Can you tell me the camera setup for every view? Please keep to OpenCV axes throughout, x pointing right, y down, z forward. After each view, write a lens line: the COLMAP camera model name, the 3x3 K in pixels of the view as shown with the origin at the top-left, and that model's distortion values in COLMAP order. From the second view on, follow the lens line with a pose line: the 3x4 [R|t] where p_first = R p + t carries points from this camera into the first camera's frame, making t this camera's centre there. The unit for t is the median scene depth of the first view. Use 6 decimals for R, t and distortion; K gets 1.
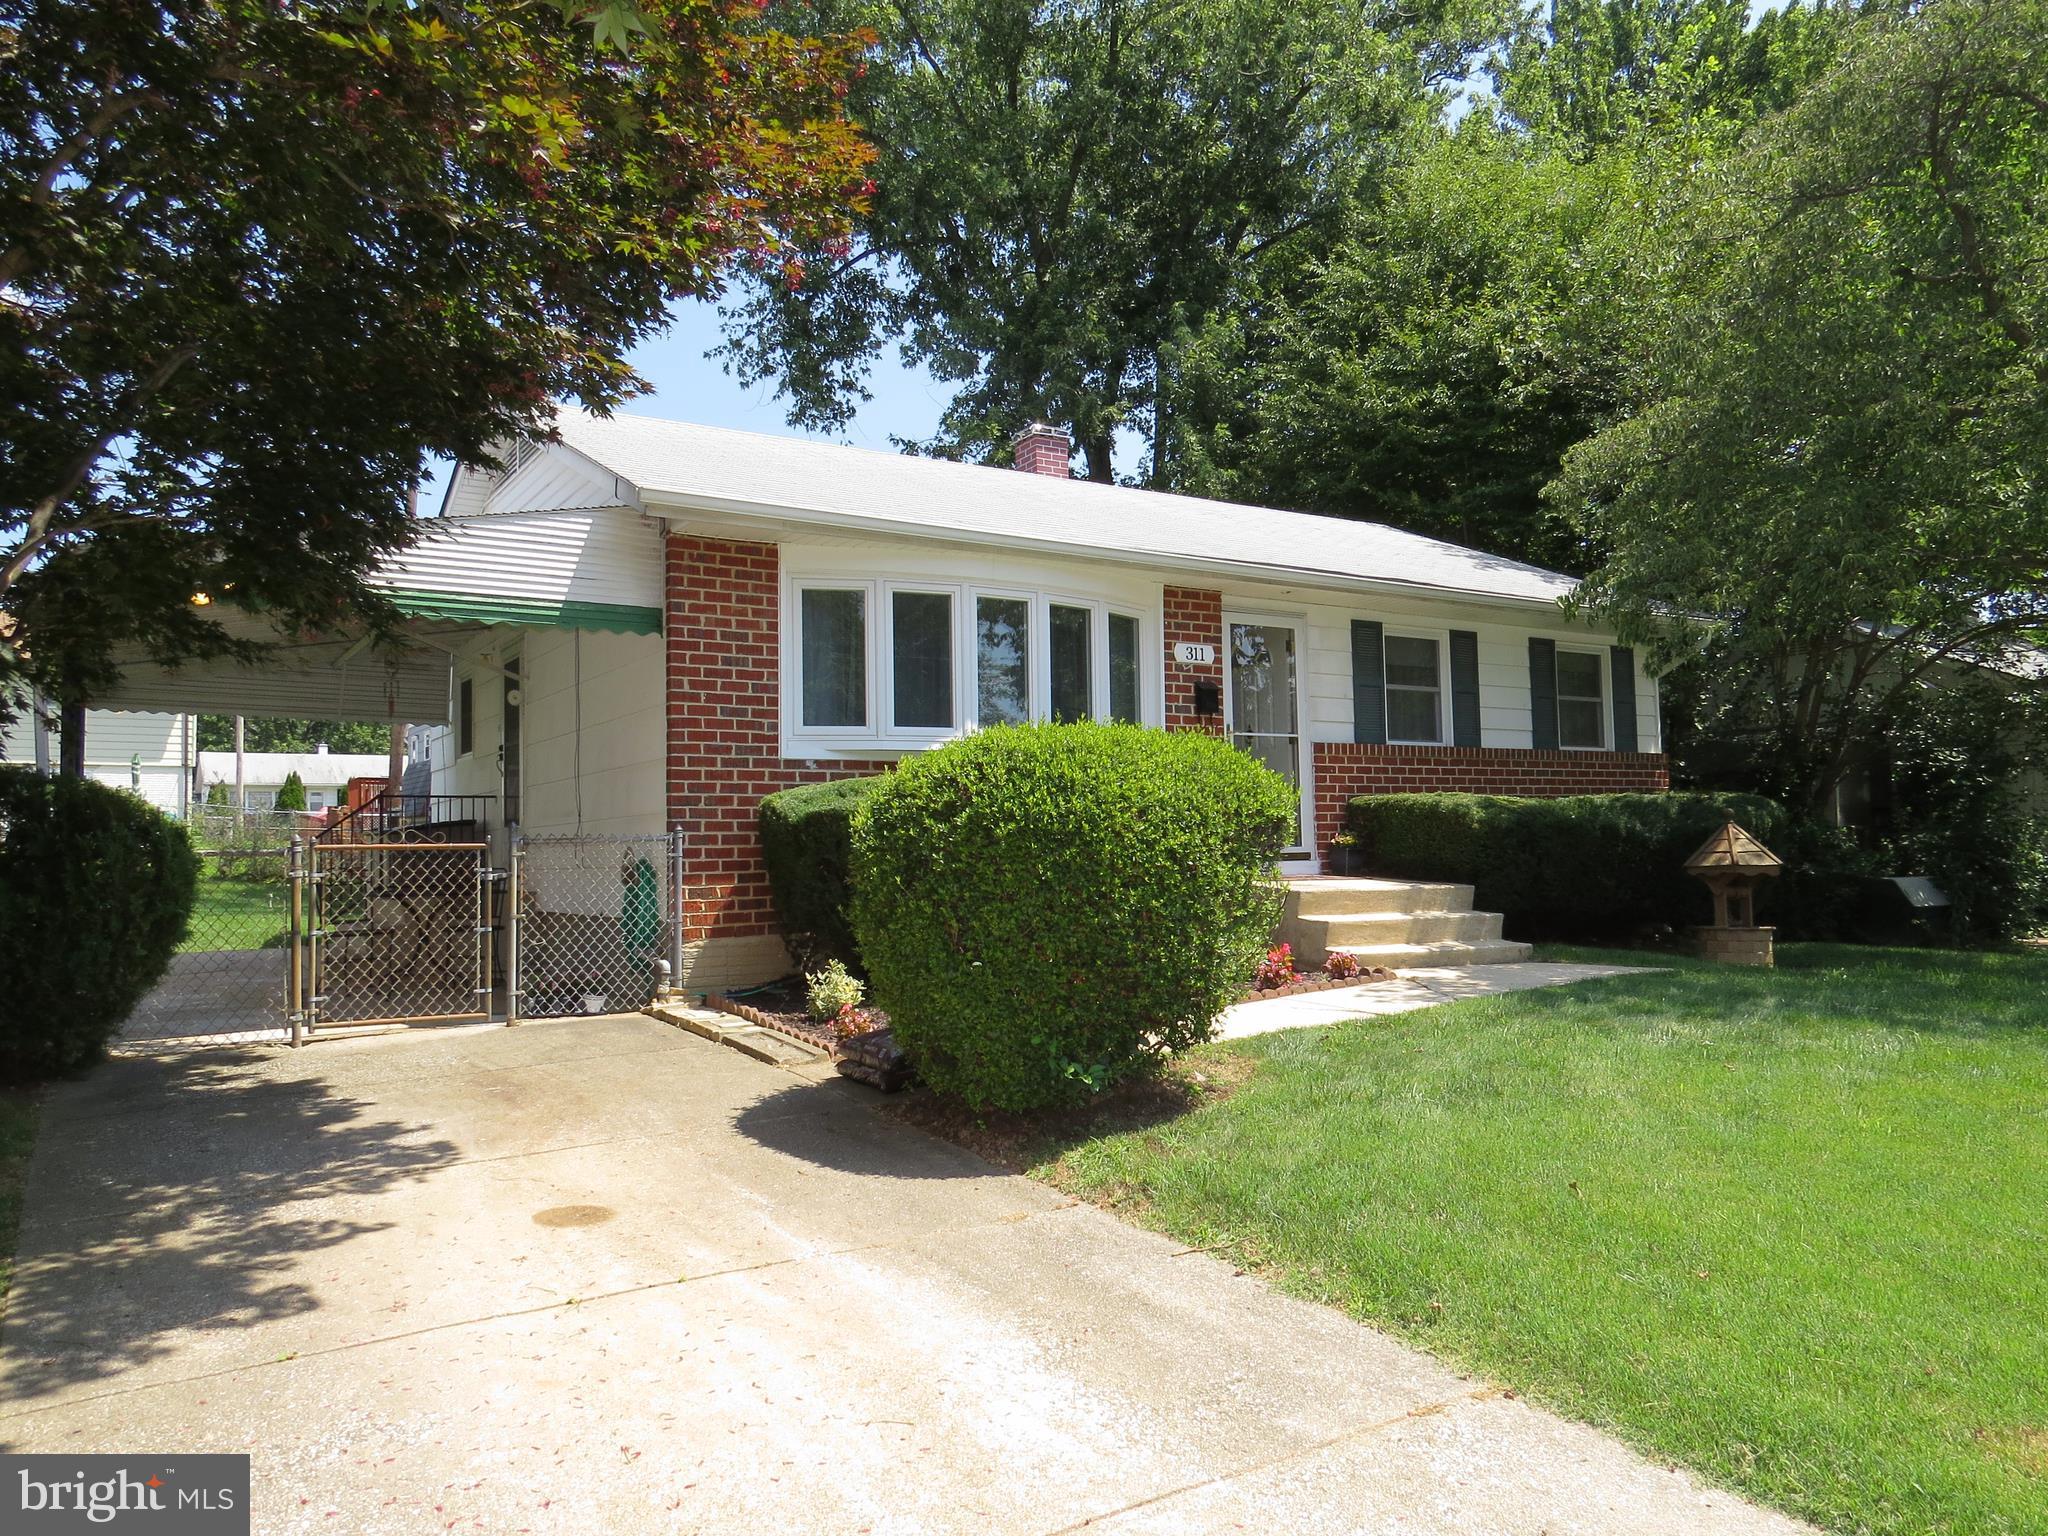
lens RADIAL K [[1445.8, 0, 1034.2], [0, 1445.8, 766.0], [0, 0, 1]] dist [-0.023715, 0.015459]
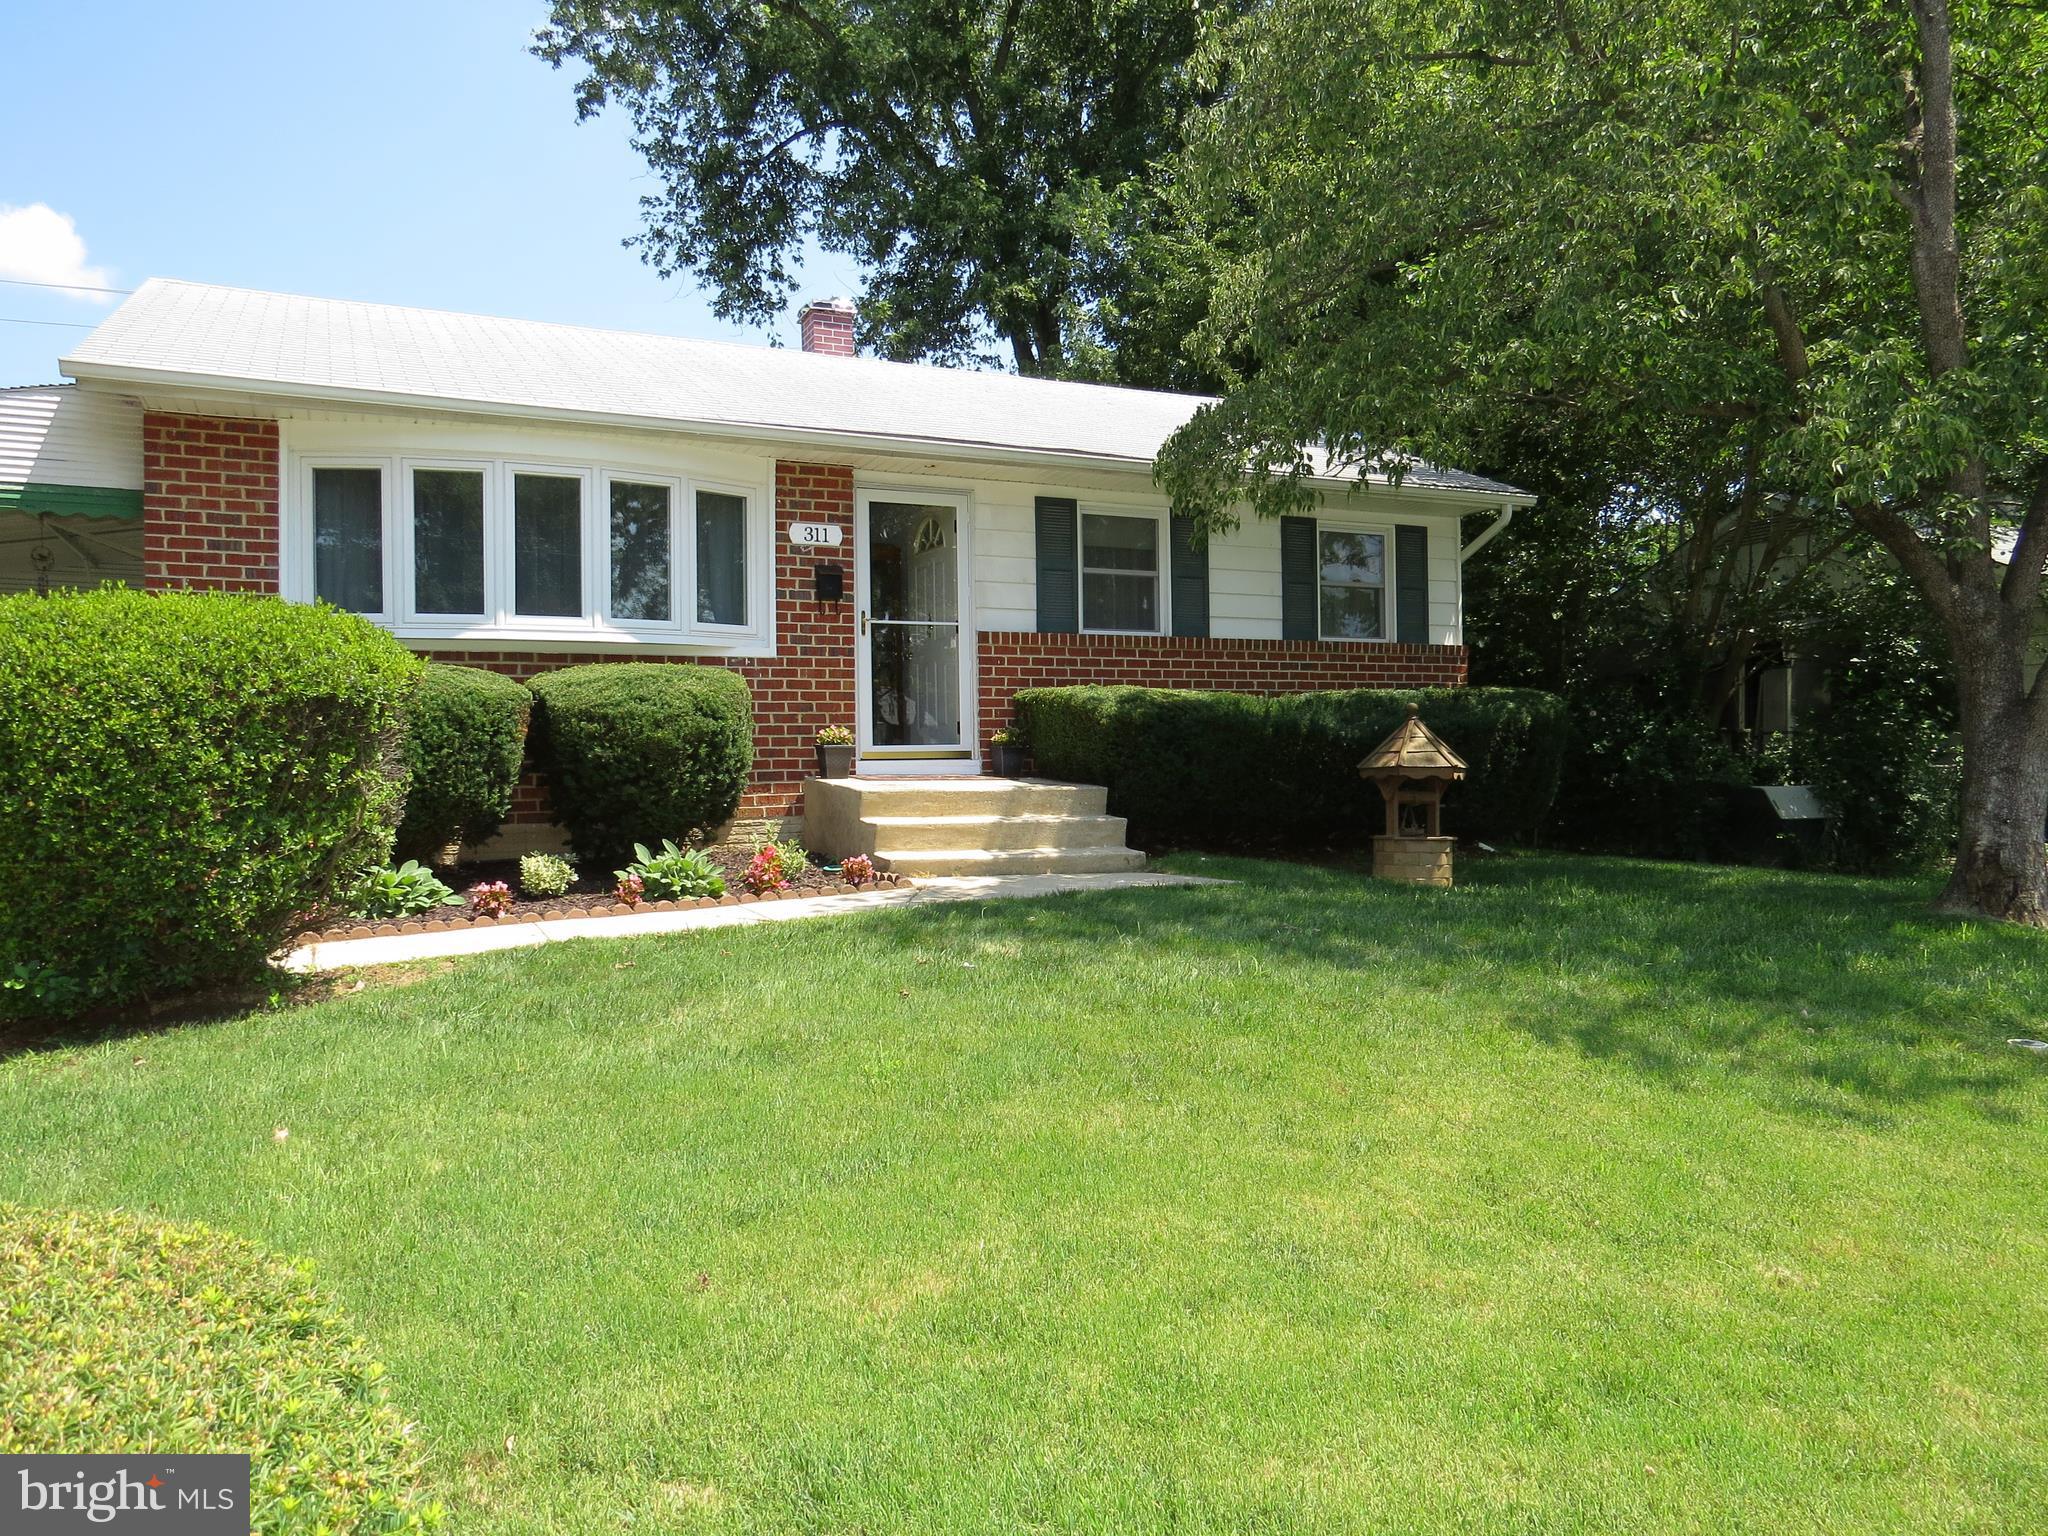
lens RADIAL K [[1445.8, 0, 1018.9], [0, 1445.8, 776.7], [0, 0, 1]] dist [-0.023715, 0.015459]
pose [[0.992566, 0.006656, -0.121525, 0.354765], [0.001956, 0.997502, 0.070614, 0.011734], [0.121691, -0.070326, 0.990073, 0.092034]]
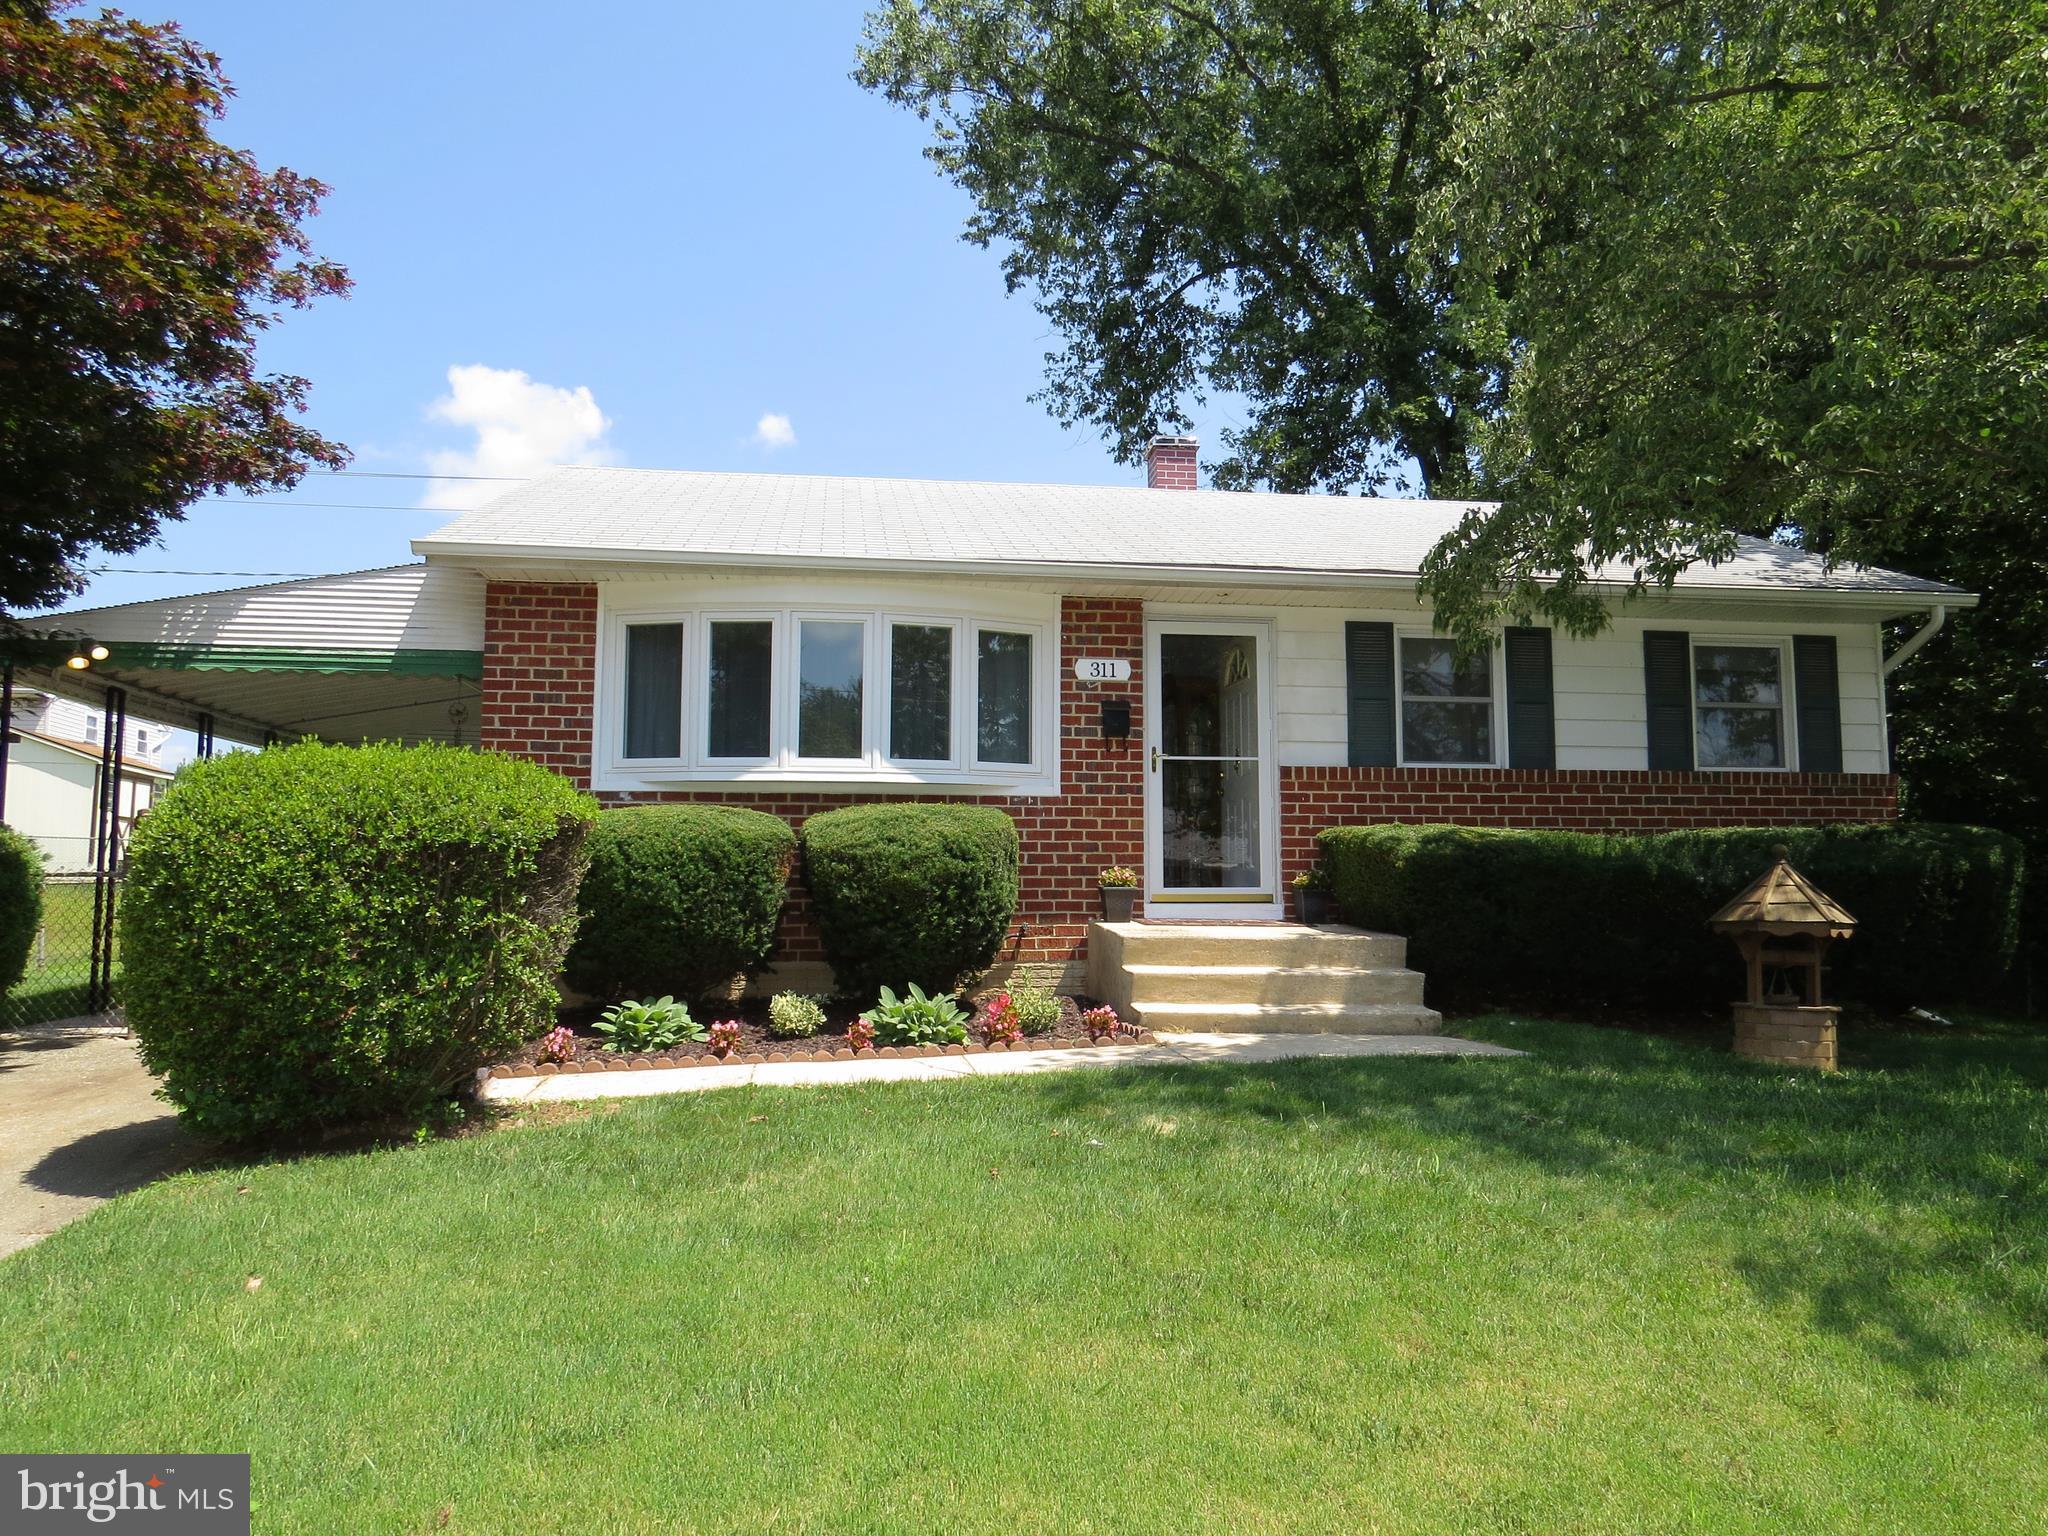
lens RADIAL K [[1445.8, 0, 1020.7], [0, 1445.8, 783.8], [0, 0, 1]] dist [-0.023715, 0.015459]
pose [[0.905206, -0.014521, -0.424725, 0.448009], [0.007501, 0.999806, -0.018196, 0.009054], [0.424907, 0.013286, 0.905139, 0.166335]]
